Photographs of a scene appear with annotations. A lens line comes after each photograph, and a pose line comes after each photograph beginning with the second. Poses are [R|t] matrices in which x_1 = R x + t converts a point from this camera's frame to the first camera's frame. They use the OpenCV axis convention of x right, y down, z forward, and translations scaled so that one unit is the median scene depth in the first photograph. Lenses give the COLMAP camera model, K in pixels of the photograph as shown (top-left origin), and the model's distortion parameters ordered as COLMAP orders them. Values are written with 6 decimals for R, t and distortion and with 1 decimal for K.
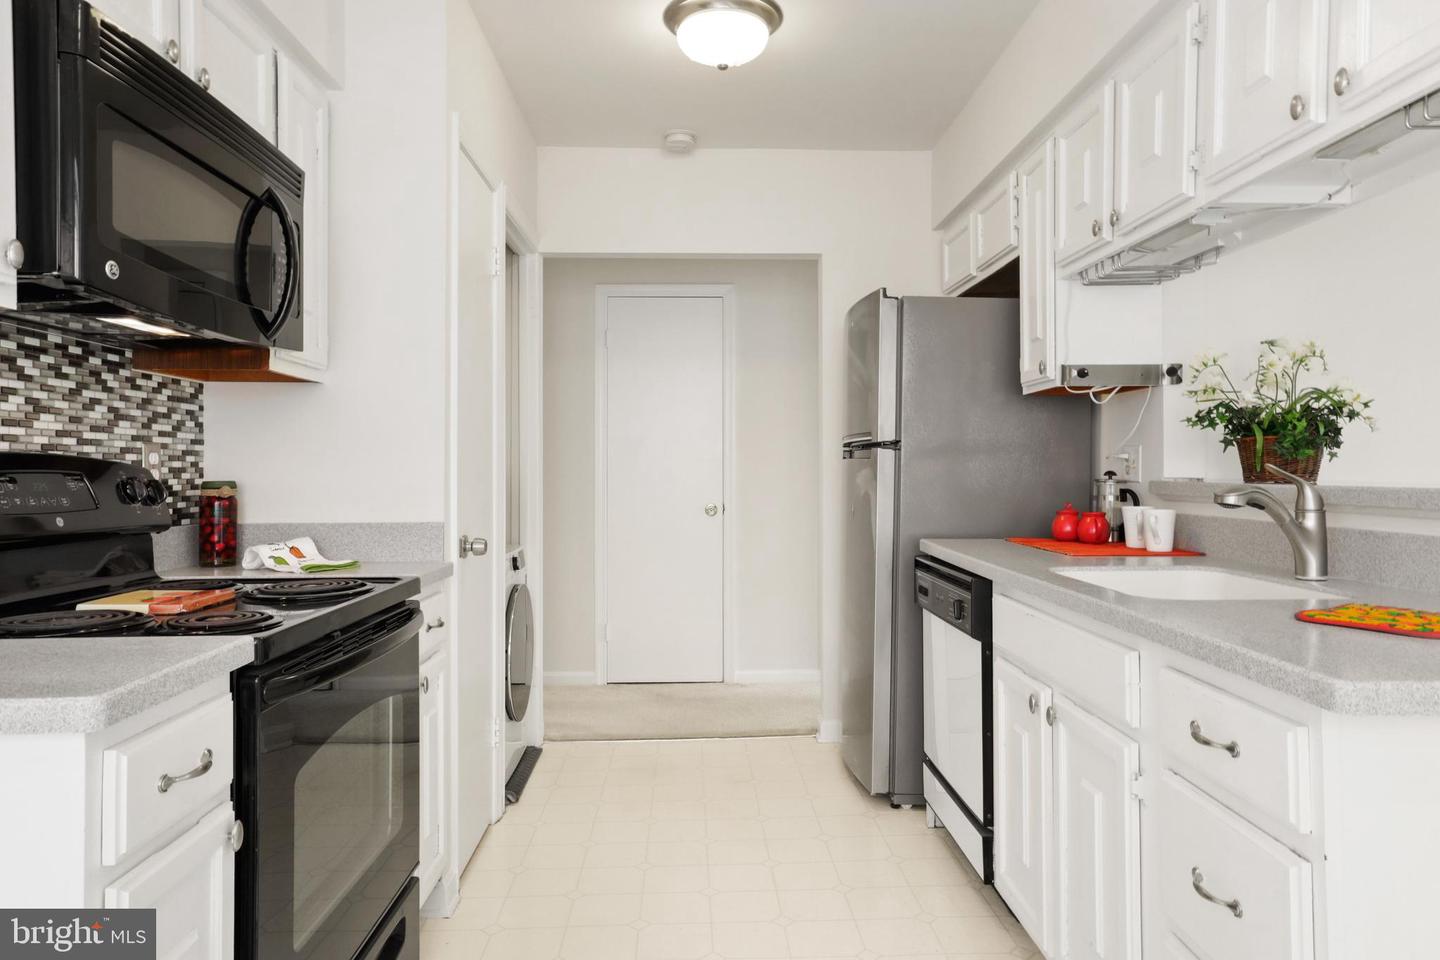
lens RADIAL K [[914.6, 0, 716.6], [0, 914.6, 470.8], [0, 0, 1]] dist [0.006877, 0.023341]
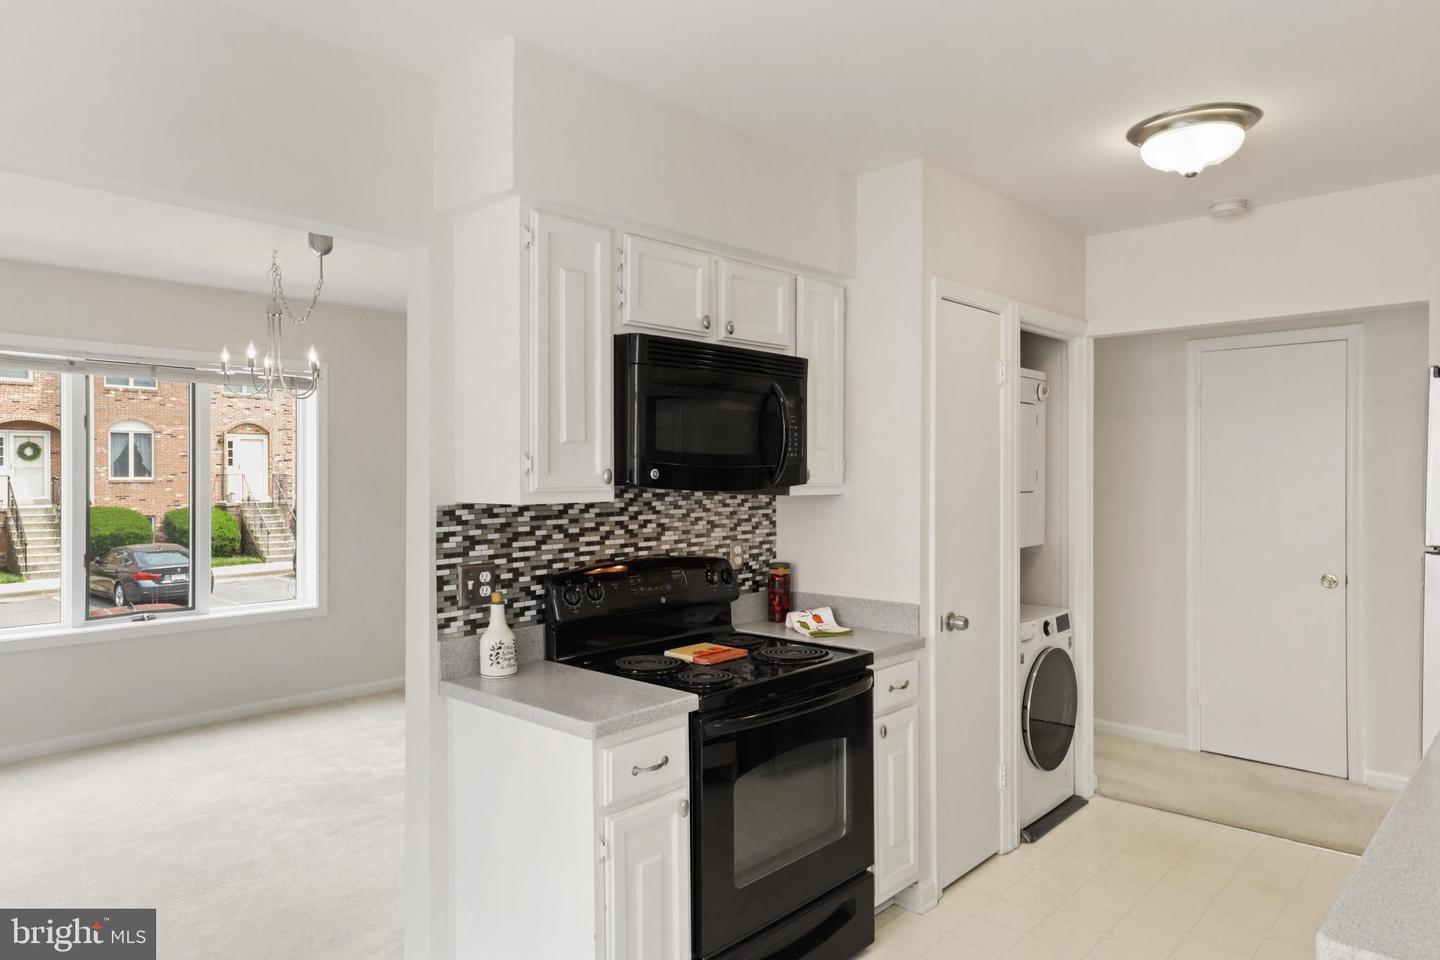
lens RADIAL K [[914.6, 0, 716.2], [0, 914.6, 478.5], [0, 0, 1]] dist [0.006877, 0.023341]
pose [[0.710768, 0.004542, -0.703412, 0.414670], [0.002412, 0.999958, 0.008895, -0.137653], [0.703422, -0.008019, 0.710727, -0.108463]]
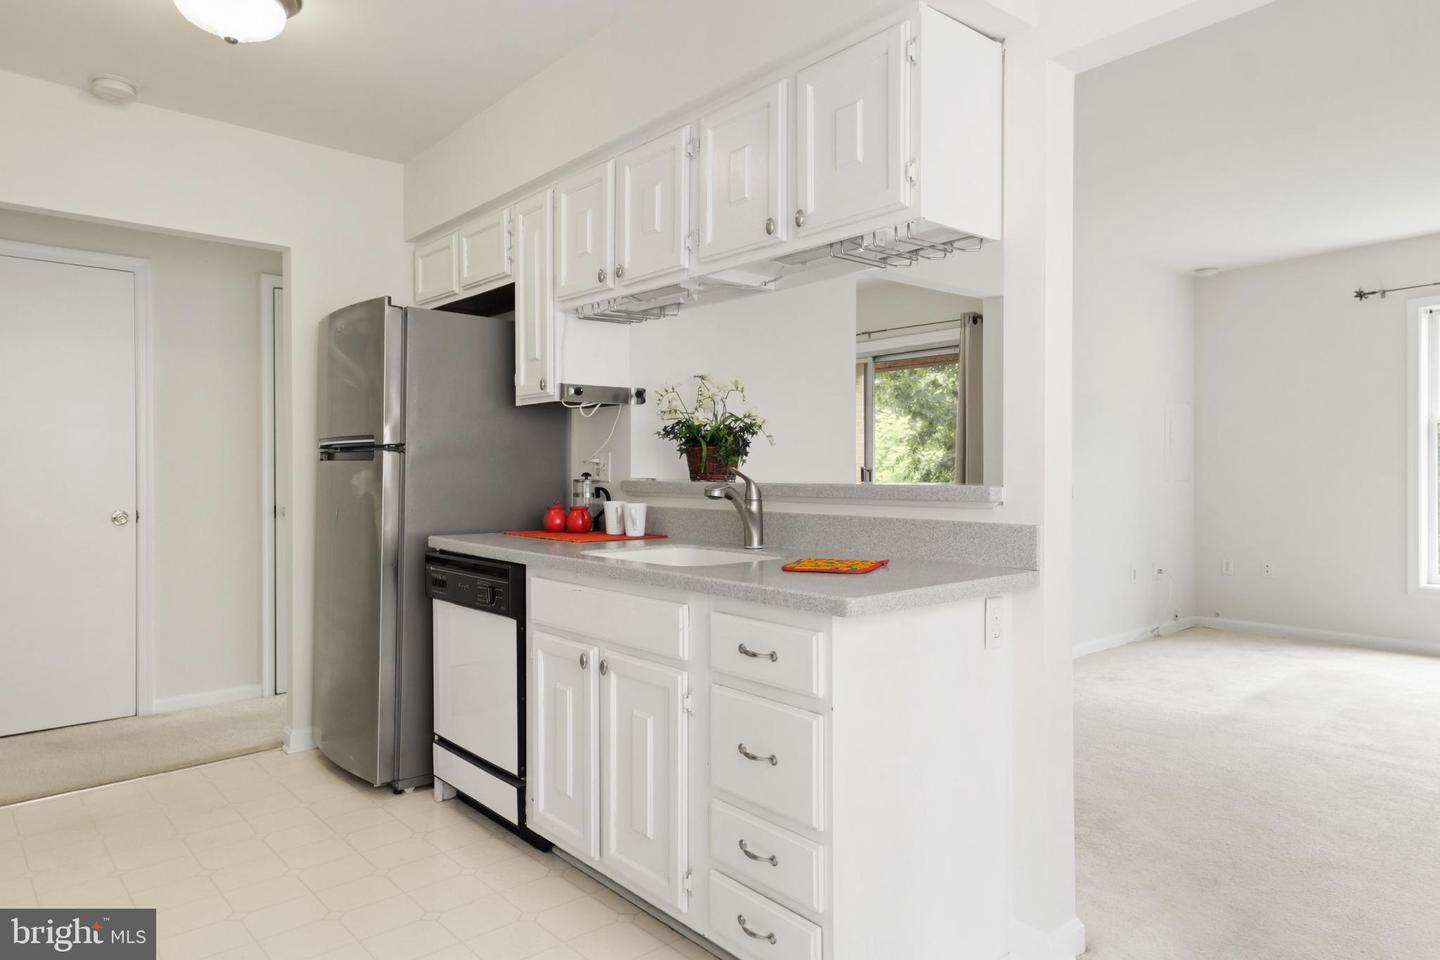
lens RADIAL K [[914.6, 0, 717.9], [0, 914.6, 481.7], [0, 0, 1]] dist [0.006877, 0.023341]
pose [[0.773776, -0.005665, 0.633434, -0.247156], [-0.000118, 0.999959, 0.009087, 0.001302], [-0.633459, -0.007106, 0.773744, -0.055400]]
